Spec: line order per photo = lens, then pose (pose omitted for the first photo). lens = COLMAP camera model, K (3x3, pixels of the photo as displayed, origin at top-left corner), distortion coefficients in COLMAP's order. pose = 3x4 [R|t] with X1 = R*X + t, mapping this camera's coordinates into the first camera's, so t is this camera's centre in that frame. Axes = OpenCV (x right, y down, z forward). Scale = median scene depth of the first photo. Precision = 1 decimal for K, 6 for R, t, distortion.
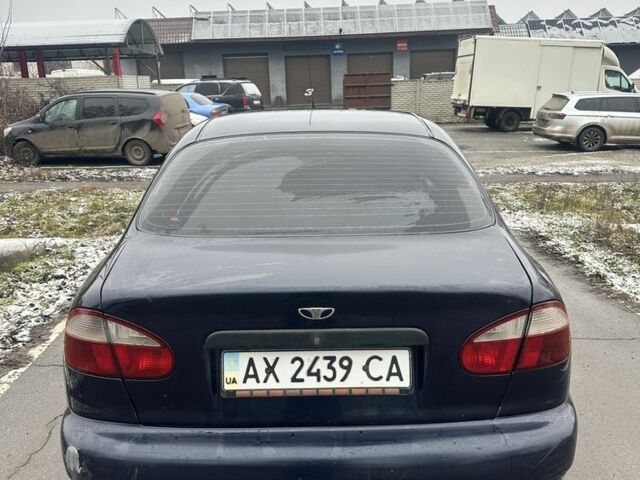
lens RADIAL K [[606.1, 0, 318.2], [0, 606.1, 246.0], [0, 0, 1]] dist [0.001756, 0.000000]
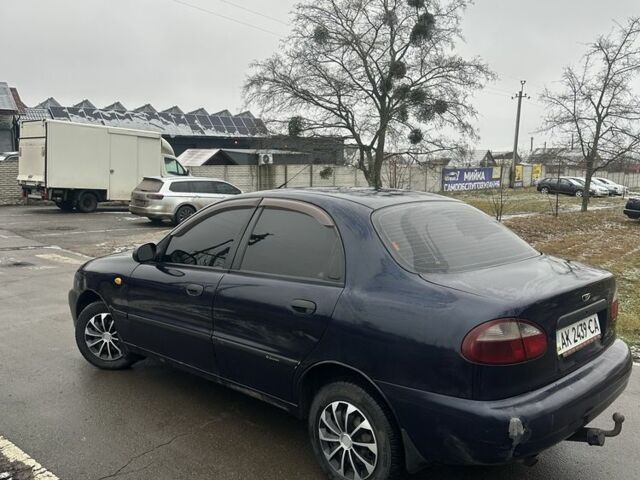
lens RADIAL K [[606.1, 0, 315.7], [0, 606.1, 238.5], [0, 0, 1]] dist [0.001756, 0.000000]
pose [[0.704884, -0.053208, 0.707324, -0.143920], [0.155220, 0.984585, -0.080620, -0.003027], [-0.692131, 0.166619, 0.702277, 0.022105]]
